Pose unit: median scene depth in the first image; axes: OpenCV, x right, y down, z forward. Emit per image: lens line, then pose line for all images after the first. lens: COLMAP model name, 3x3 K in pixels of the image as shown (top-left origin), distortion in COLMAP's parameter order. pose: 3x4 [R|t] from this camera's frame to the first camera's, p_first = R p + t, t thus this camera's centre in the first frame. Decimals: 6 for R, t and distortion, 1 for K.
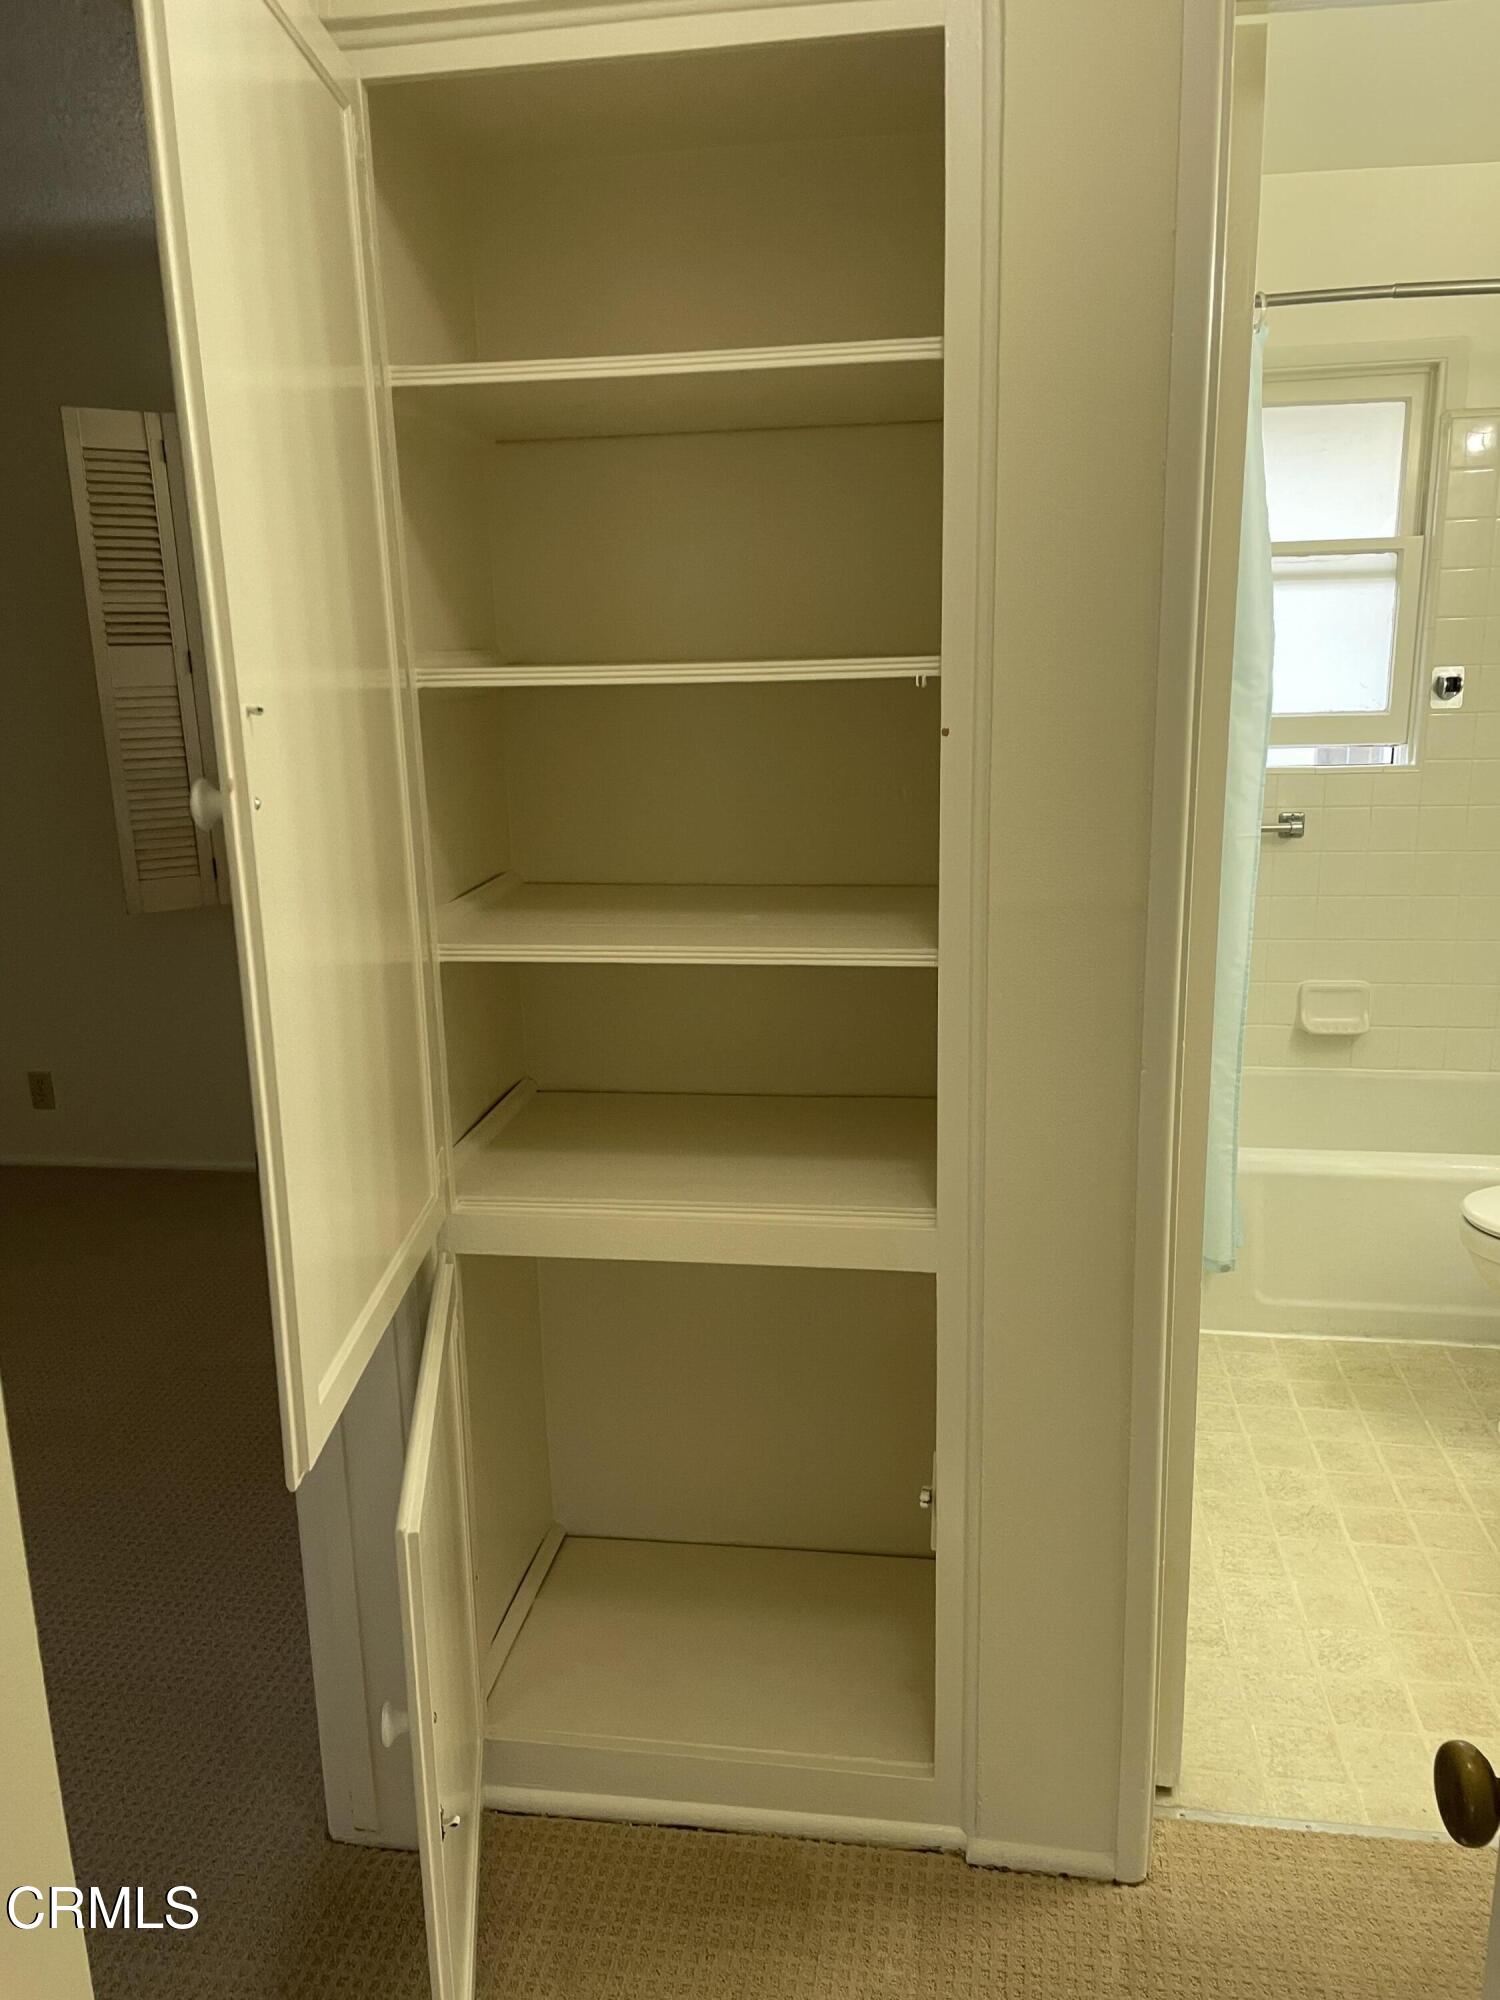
lens RADIAL K [[1505.9, 0, 758.5], [0, 1505.9, 1018.7], [0, 0, 1]] dist [0.042646, -0.024600]
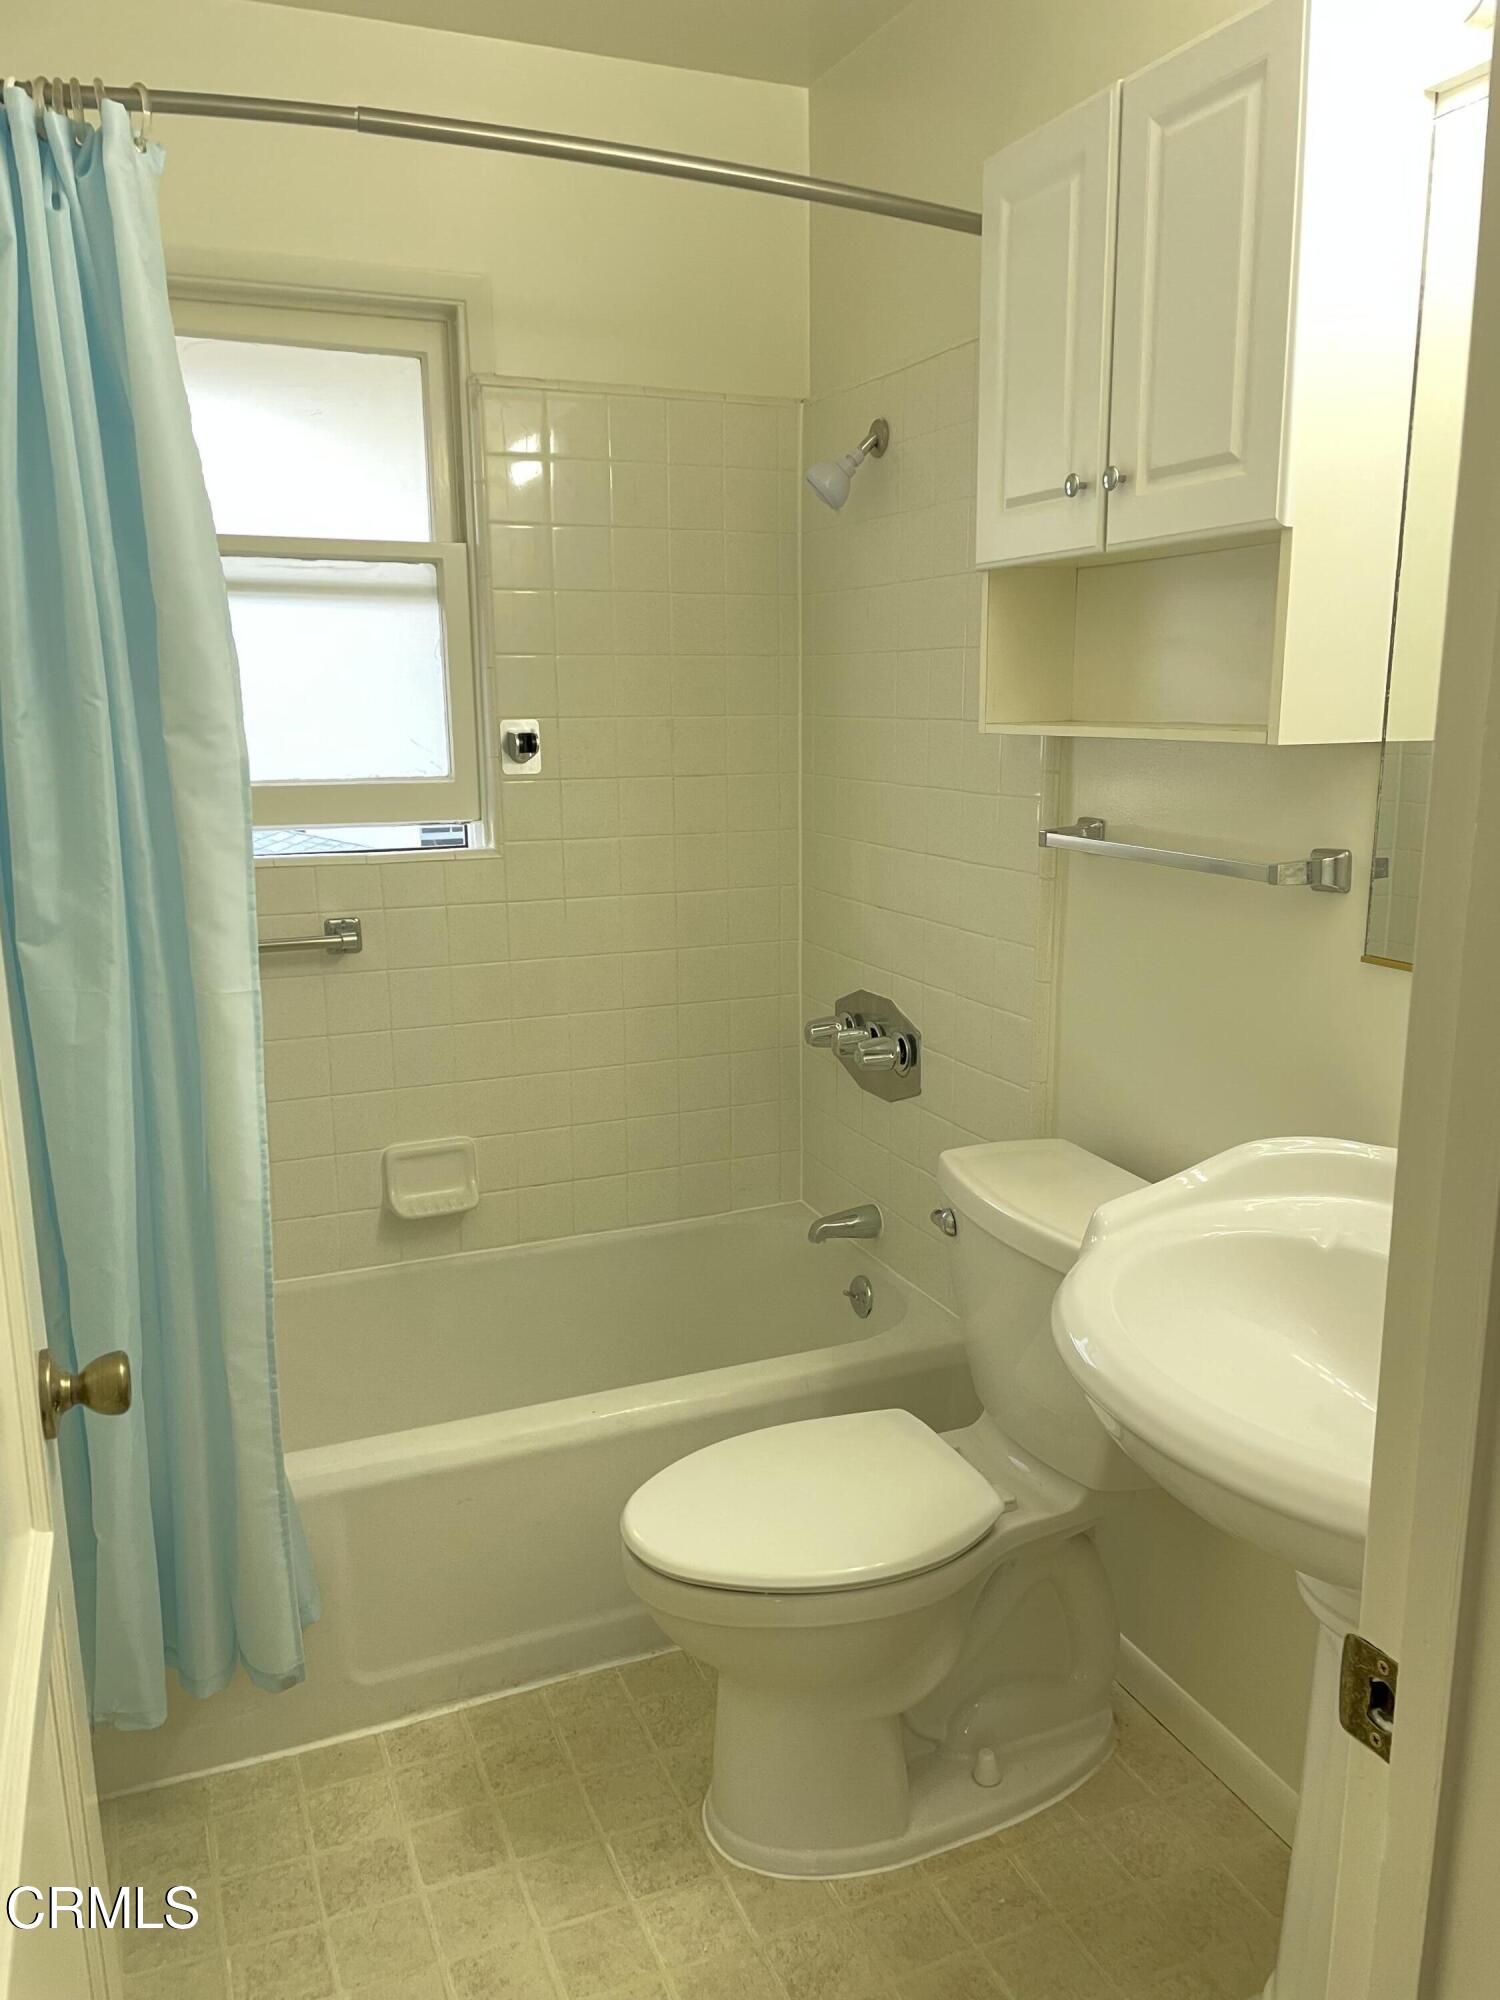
lens RADIAL K [[1505.9, 0, 762.0], [0, 1505.9, 1000.2], [0, 0, 1]] dist [0.042646, -0.024600]
pose [[0.845406, -0.090838, 0.526343, 0.150835], [0.114257, 0.993378, -0.012078, -0.071315], [-0.521760, 0.070349, 0.850187, 0.313955]]
